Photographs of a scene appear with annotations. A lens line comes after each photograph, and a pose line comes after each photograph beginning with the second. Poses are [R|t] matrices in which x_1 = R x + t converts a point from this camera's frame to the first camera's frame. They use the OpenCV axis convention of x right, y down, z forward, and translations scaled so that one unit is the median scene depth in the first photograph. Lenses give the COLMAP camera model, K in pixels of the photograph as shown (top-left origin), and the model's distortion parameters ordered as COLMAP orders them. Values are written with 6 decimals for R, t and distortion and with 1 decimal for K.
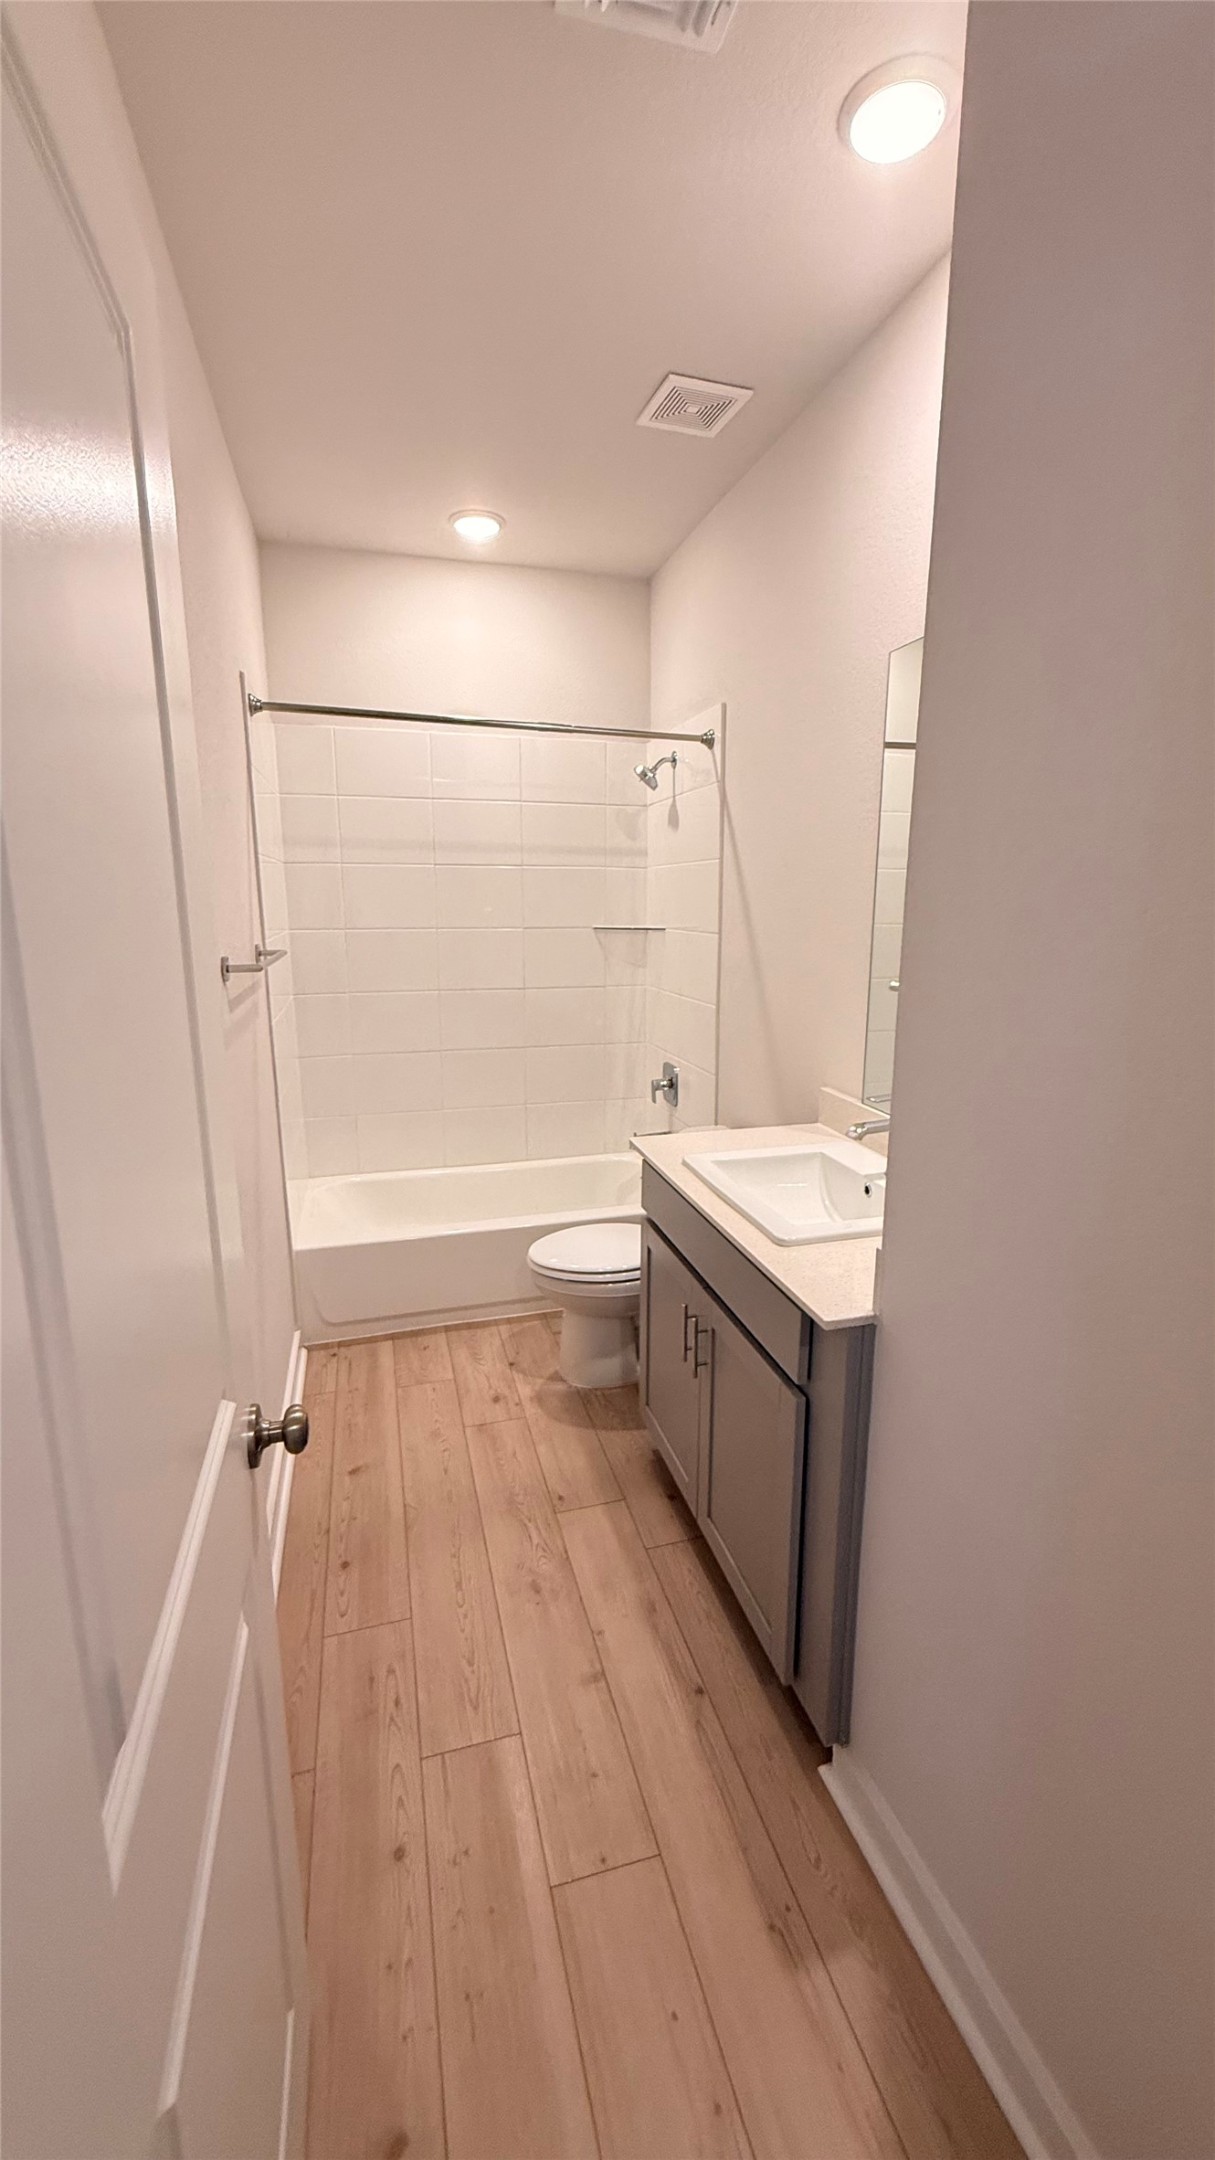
lens RADIAL K [[862.0, 0, 602.8], [0, 862.0, 1076.7], [0, 0, 1]] dist [-0.002466, 0.000905]
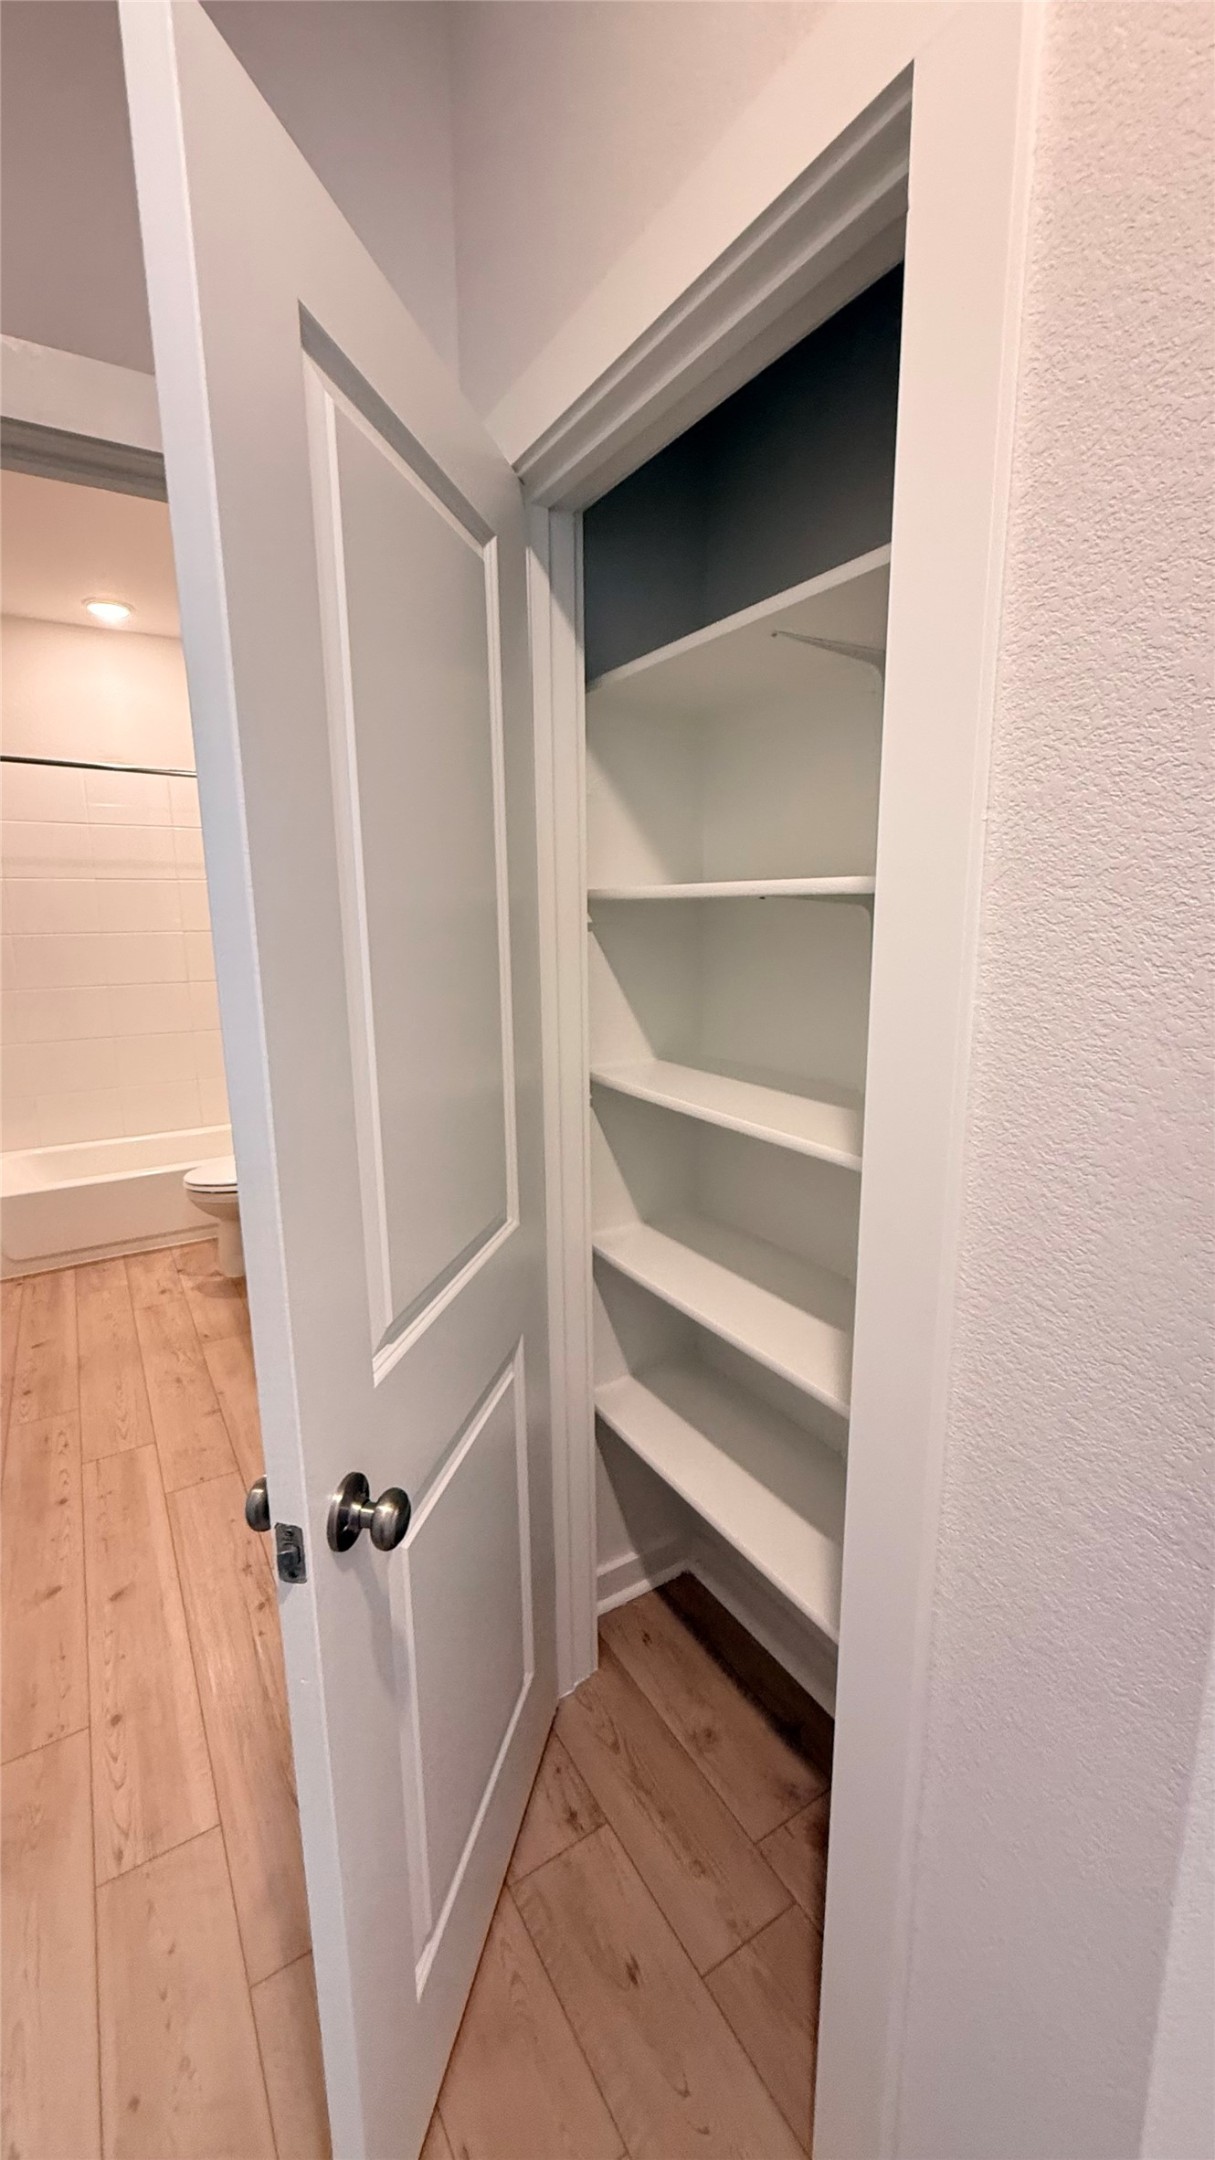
lens RADIAL K [[862.0, 0, 606.8], [0, 862.0, 1080.0], [0, 0, 1]] dist [-0.002466, 0.000905]
pose [[0.958649, -0.061387, 0.277892, 0.173239], [0.064845, 0.997890, -0.003261, 0.103390], [-0.277106, 0.021147, 0.960607, -0.428131]]
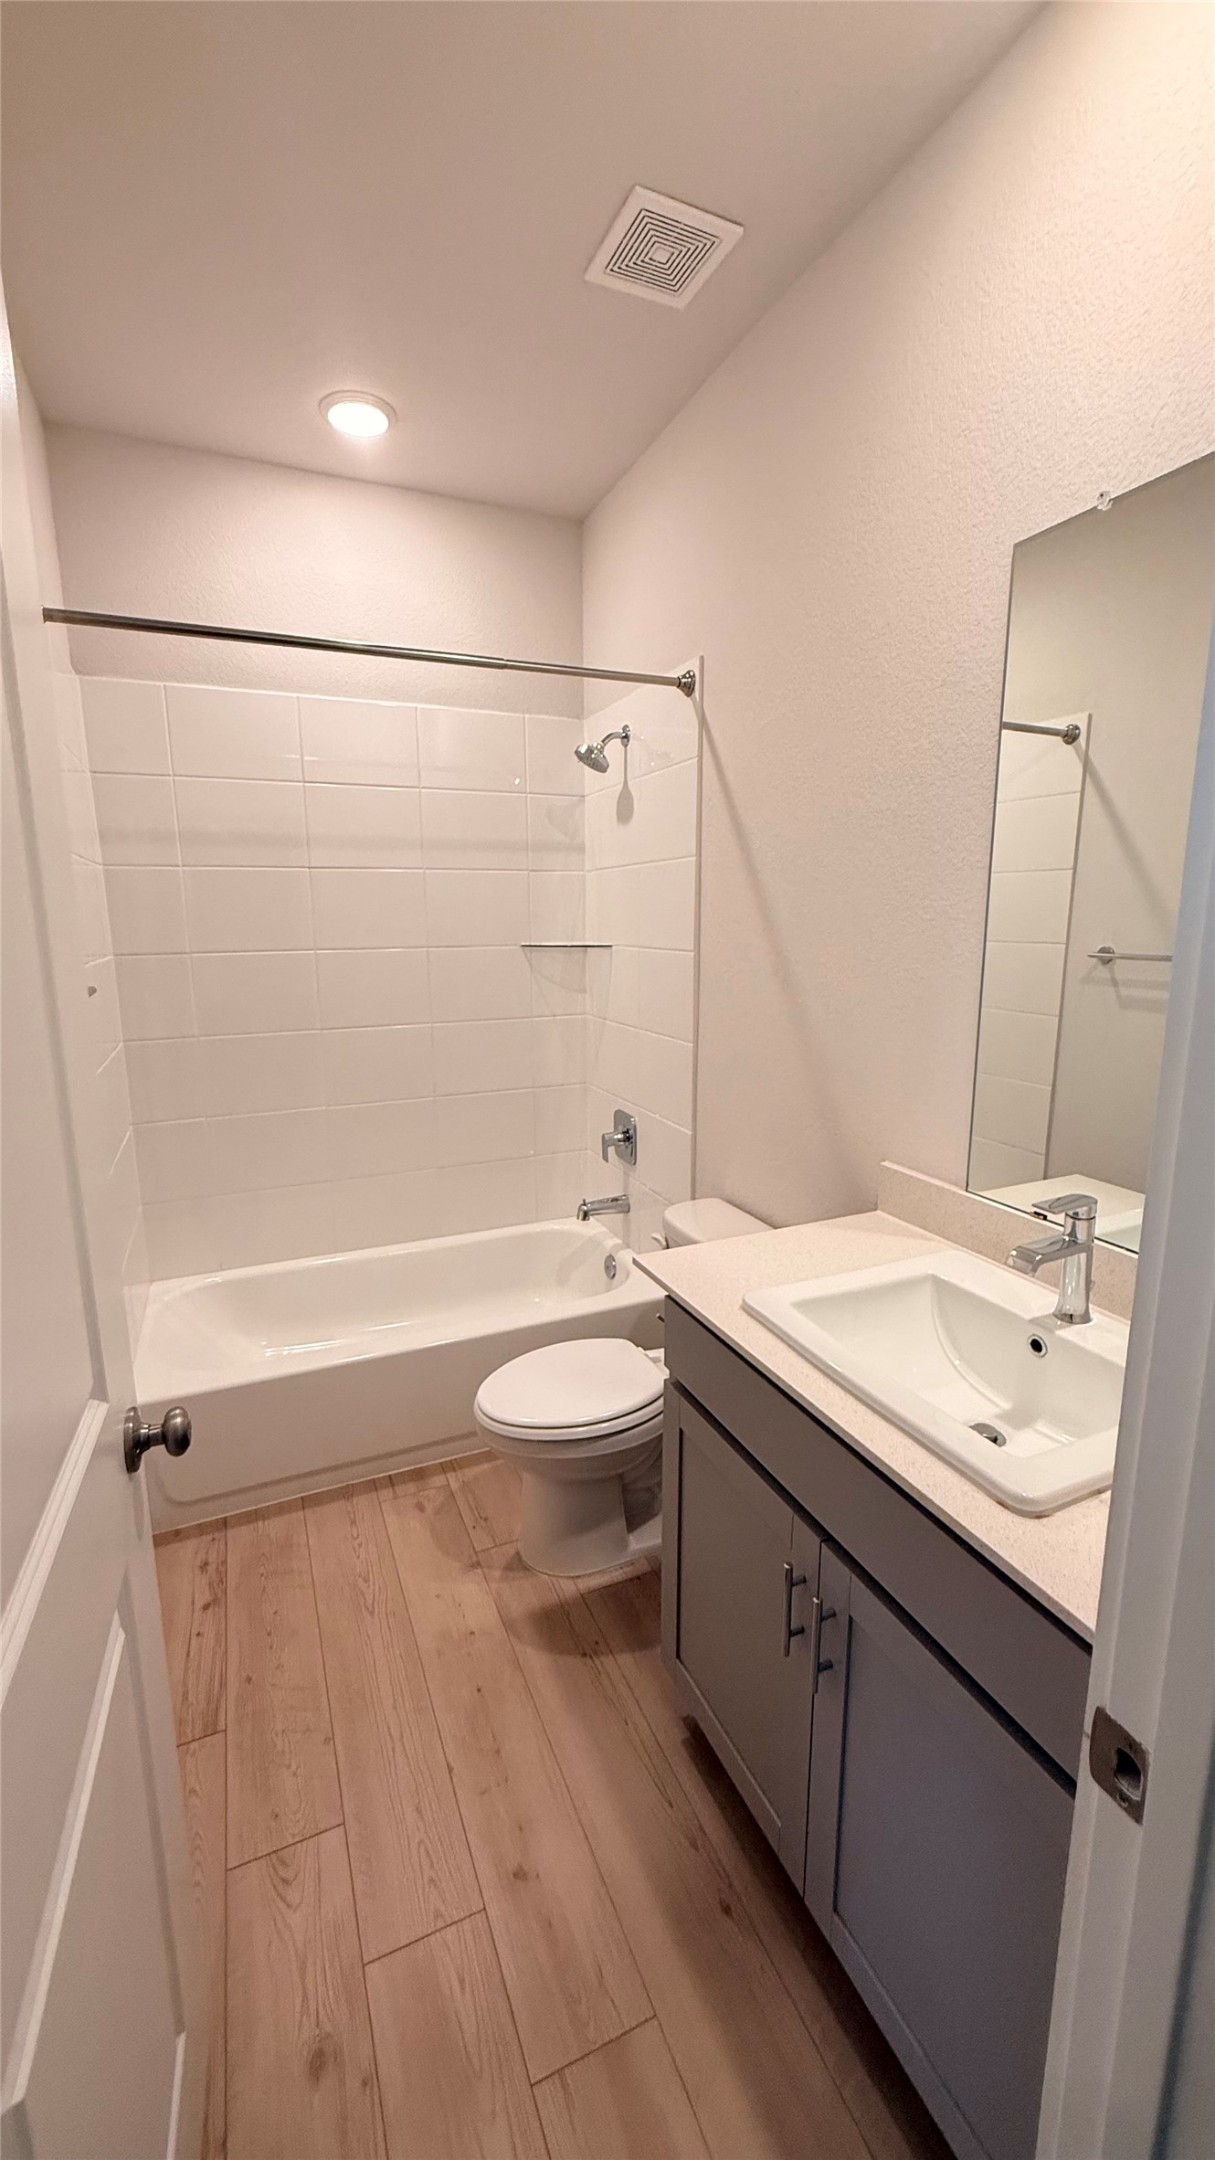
lens RADIAL K [[862.0, 0, 616.0], [0, 862.0, 1088.4], [0, 0, 1]] dist [-0.002466, 0.000905]
pose [[0.987719, -0.027964, 0.153718, -0.060811], [0.028860, 0.999577, -0.003603, -0.040533], [-0.153552, 0.007995, 0.988108, 0.237214]]
